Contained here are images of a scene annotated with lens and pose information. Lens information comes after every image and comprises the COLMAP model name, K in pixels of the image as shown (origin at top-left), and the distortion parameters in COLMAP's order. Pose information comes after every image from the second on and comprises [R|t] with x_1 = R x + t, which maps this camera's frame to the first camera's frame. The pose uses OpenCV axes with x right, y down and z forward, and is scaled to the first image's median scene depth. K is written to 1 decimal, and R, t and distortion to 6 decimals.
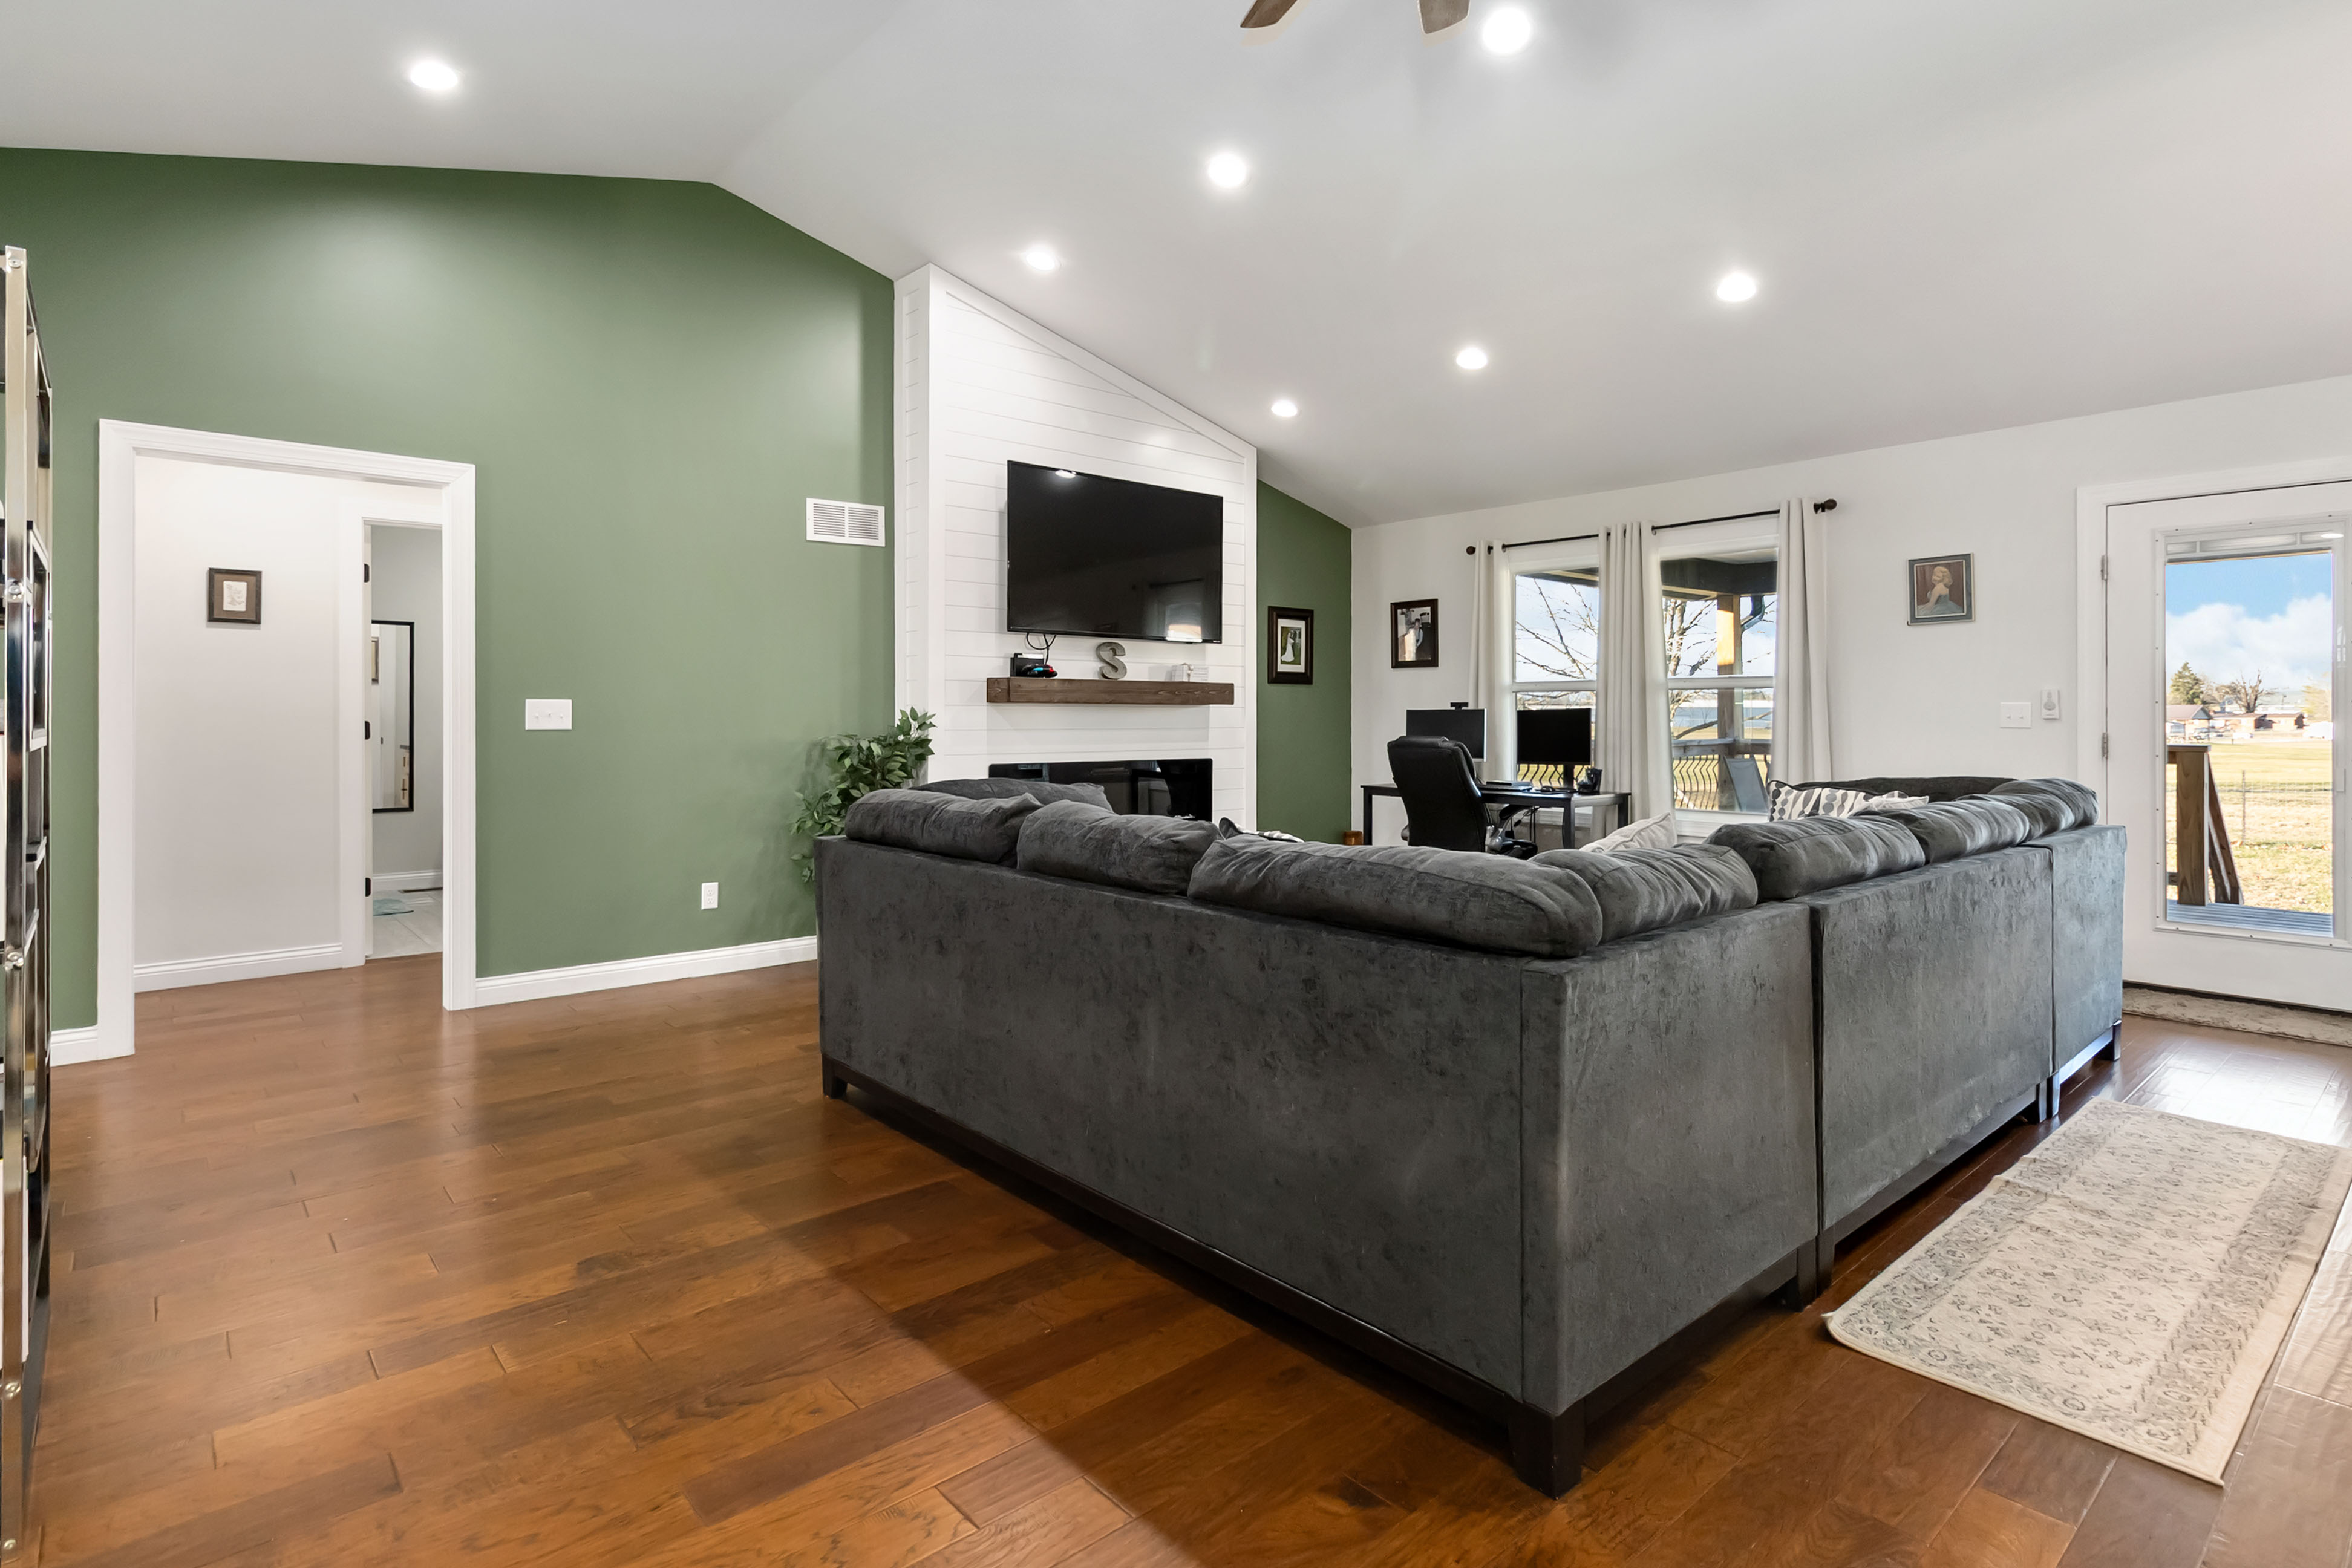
lens RADIAL K [[1183.8, 0, 1164.1], [0, 1183.8, 710.5], [0, 0, 1]] dist [0.003165, -0.000386]
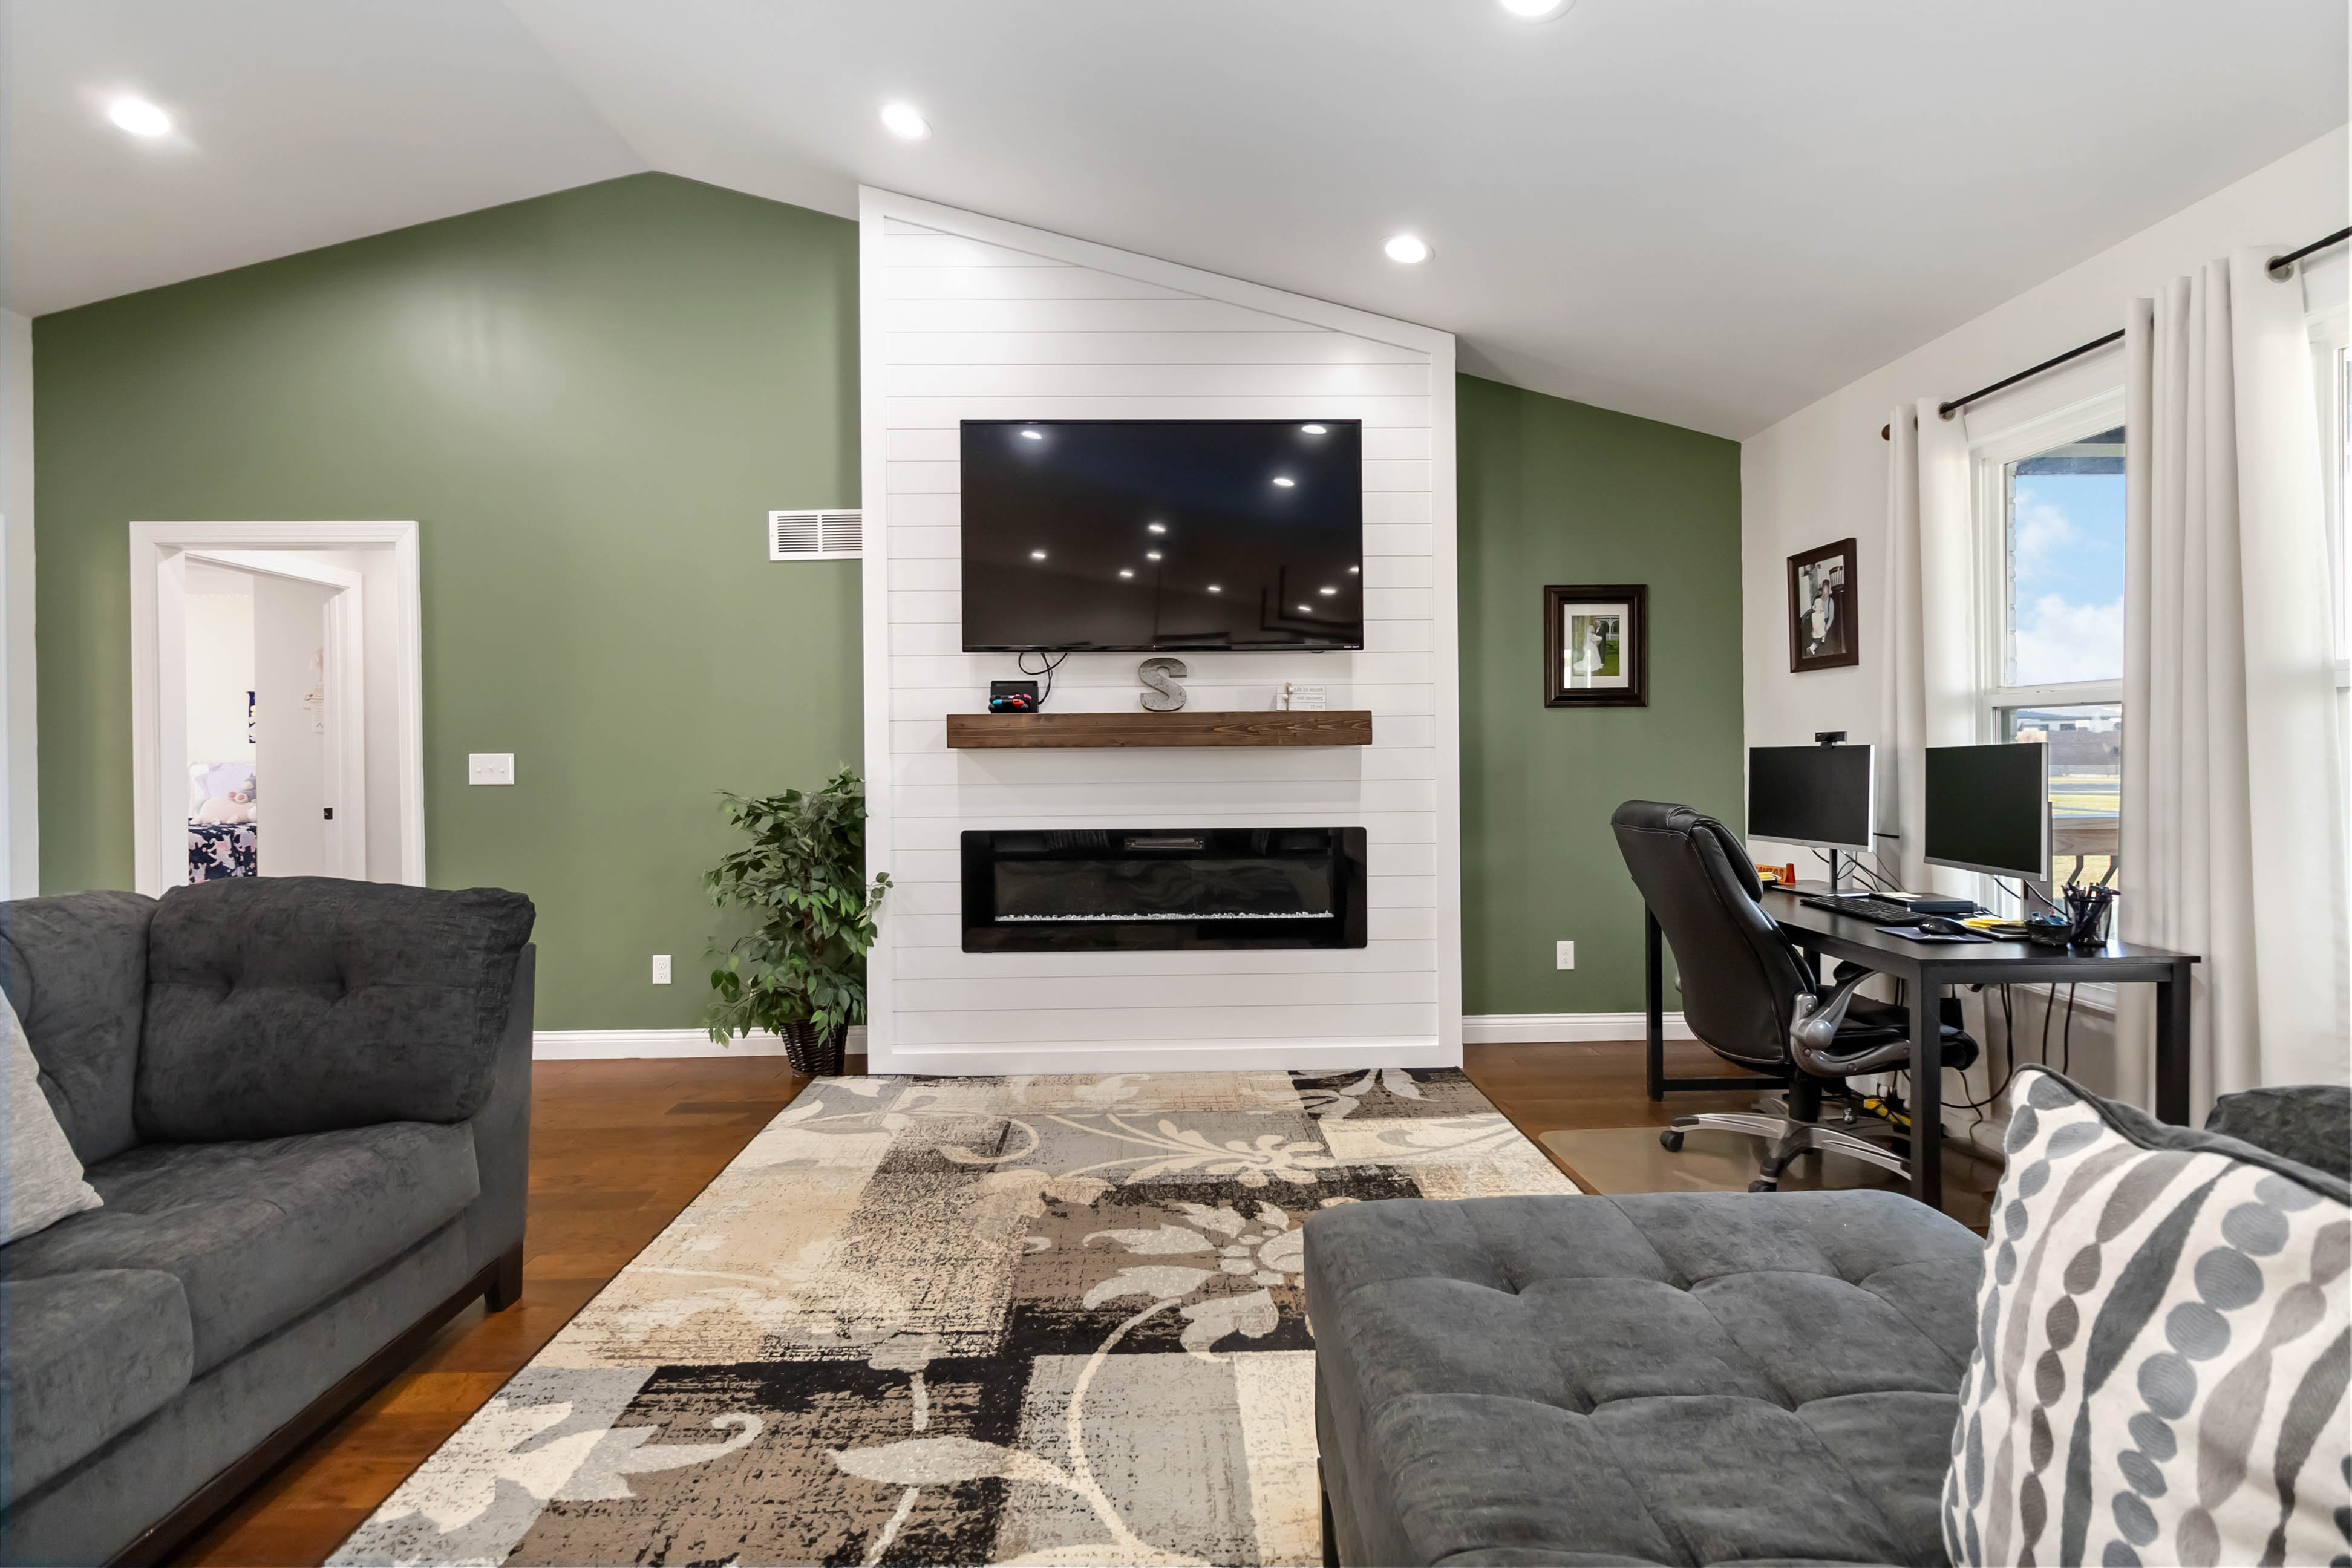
lens RADIAL K [[1084.5, 0, 1182.8], [0, 1084.5, 754.7], [0, 0, 1]] dist [0.000923, 0.000559]
pose [[0.771552, -0.008355, -0.636112, 0.396832], [0.013100, 0.999910, 0.002756, -0.002822], [0.636032, -0.010459, 0.771592, 0.557147]]
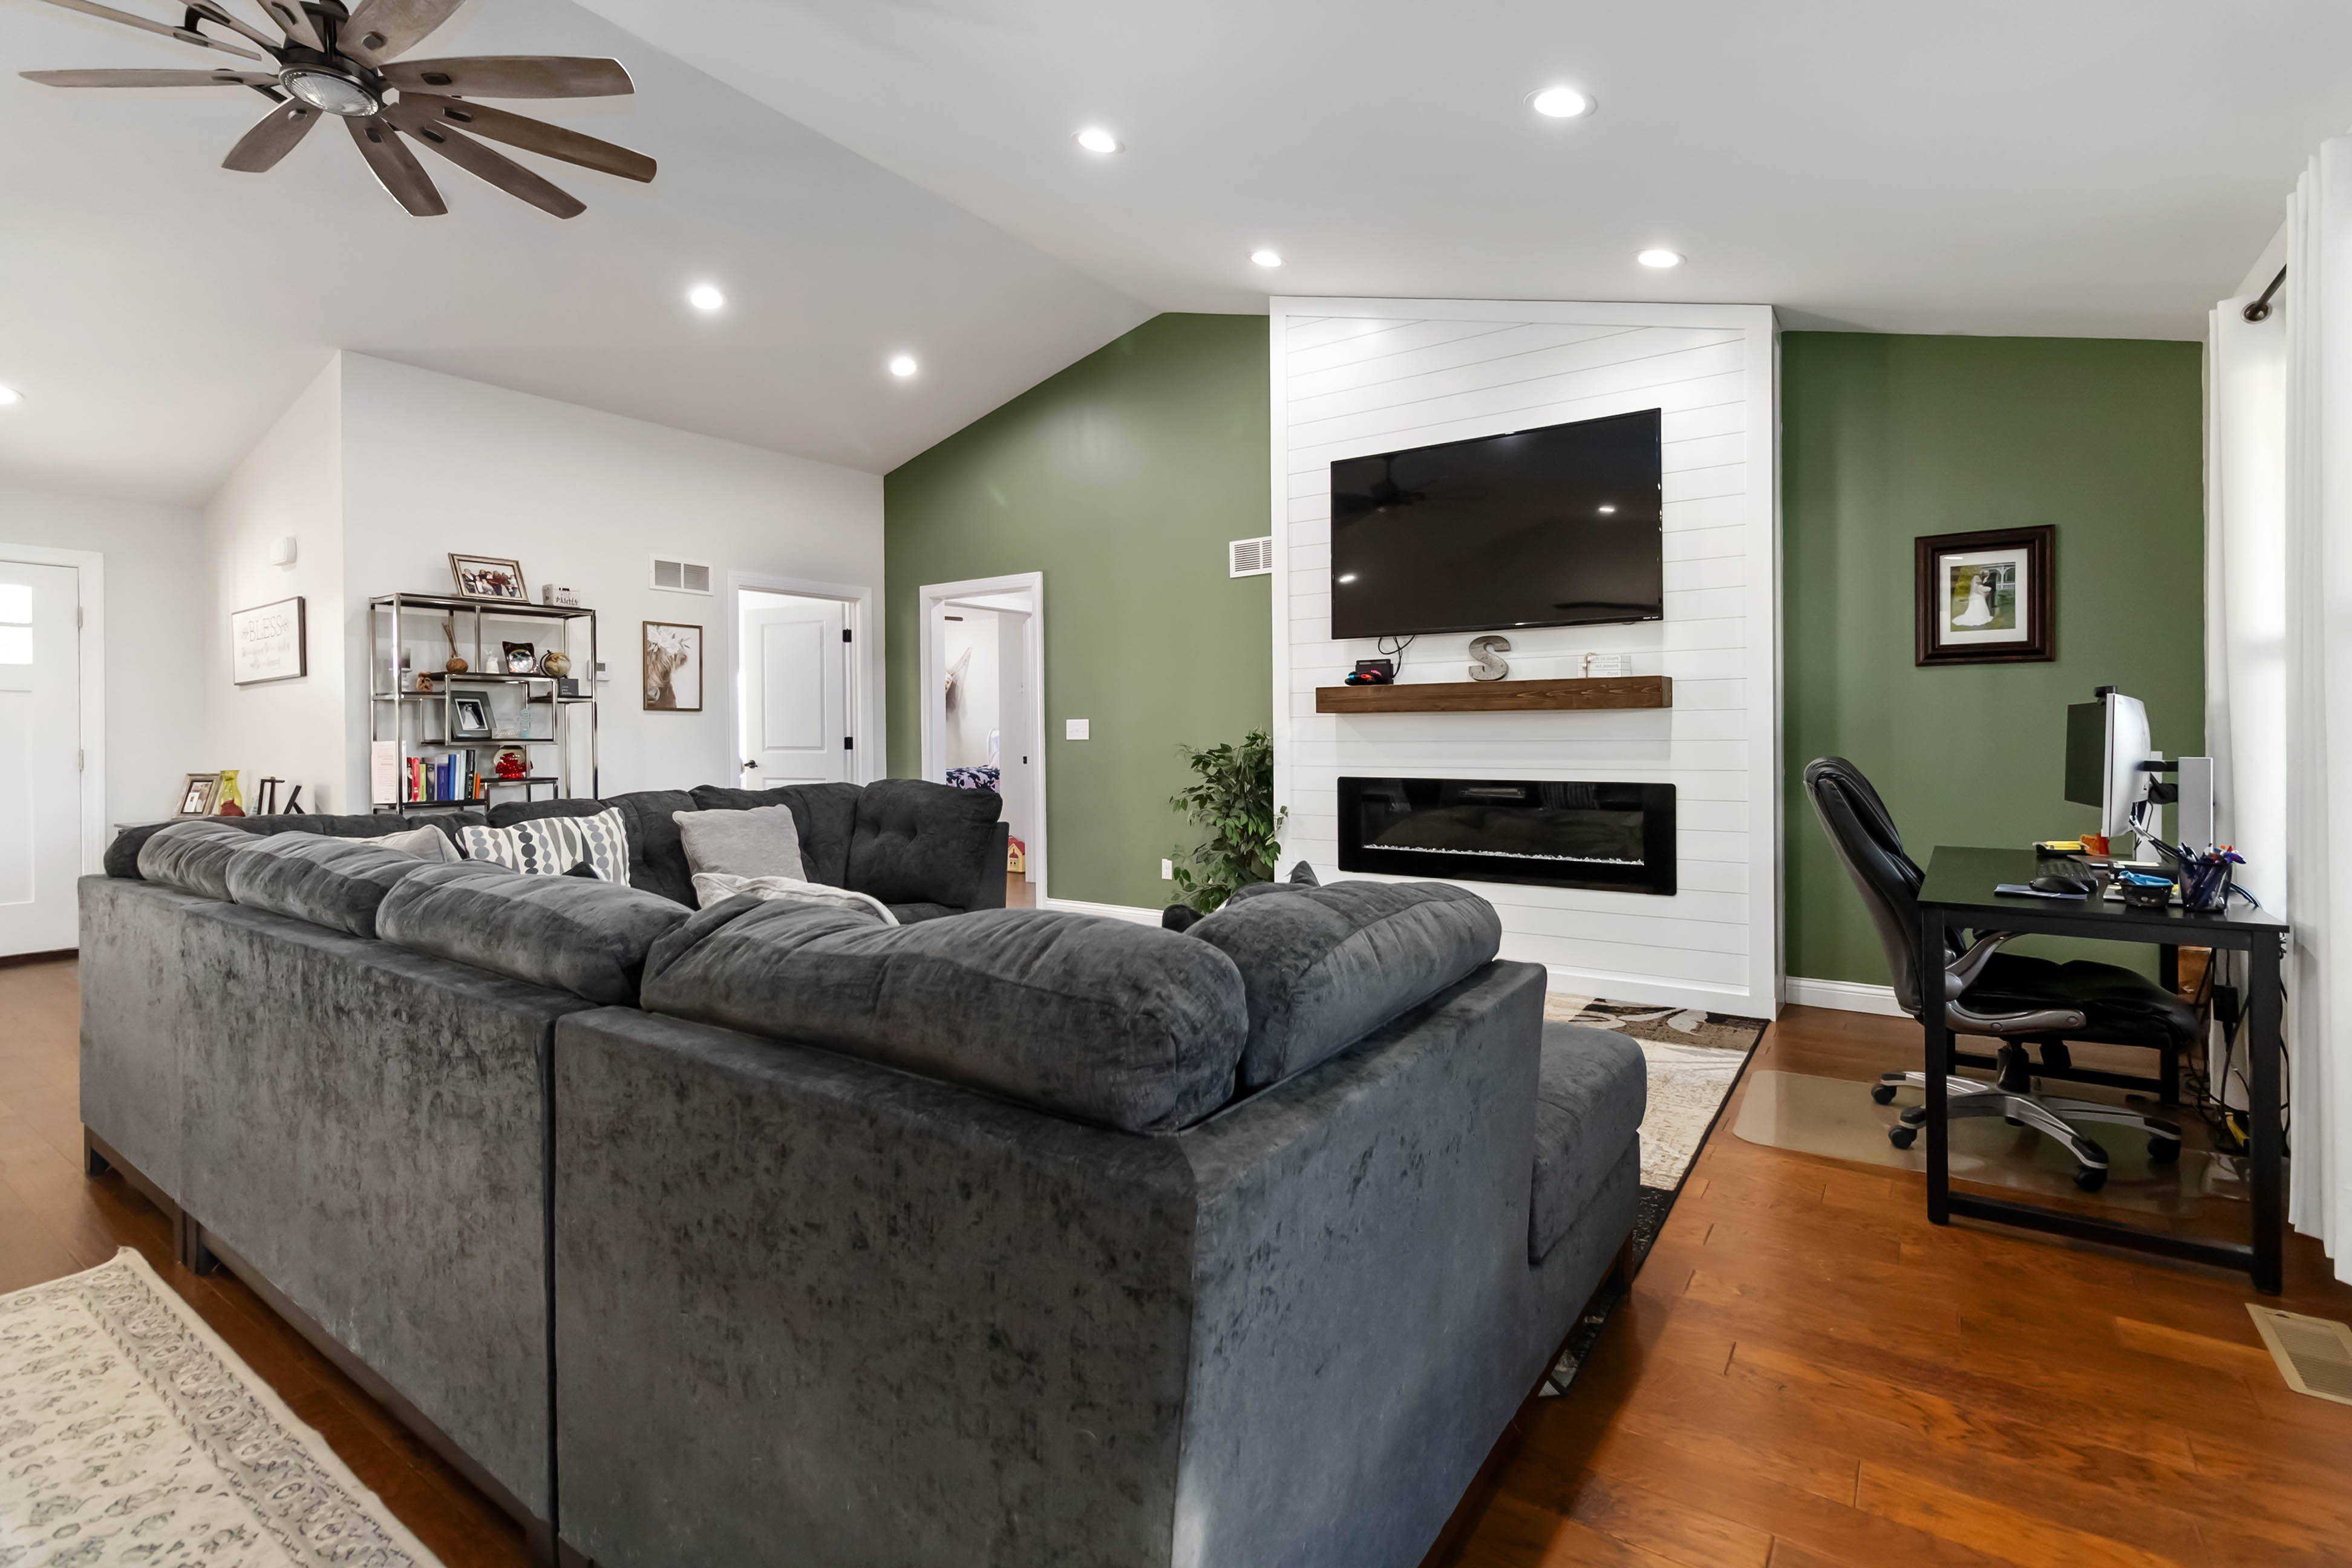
lens RADIAL K [[1092.6, 0, 1178.3], [0, 1092.6, 736.9], [0, 0, 1]] dist [-0.000562, 0.000642]
pose [[0.244454, 0.000012, -0.969661, 0.689371], [0.012409, 0.999918, 0.003141, 0.008045], [0.969581, -0.012801, 0.244434, 0.650441]]
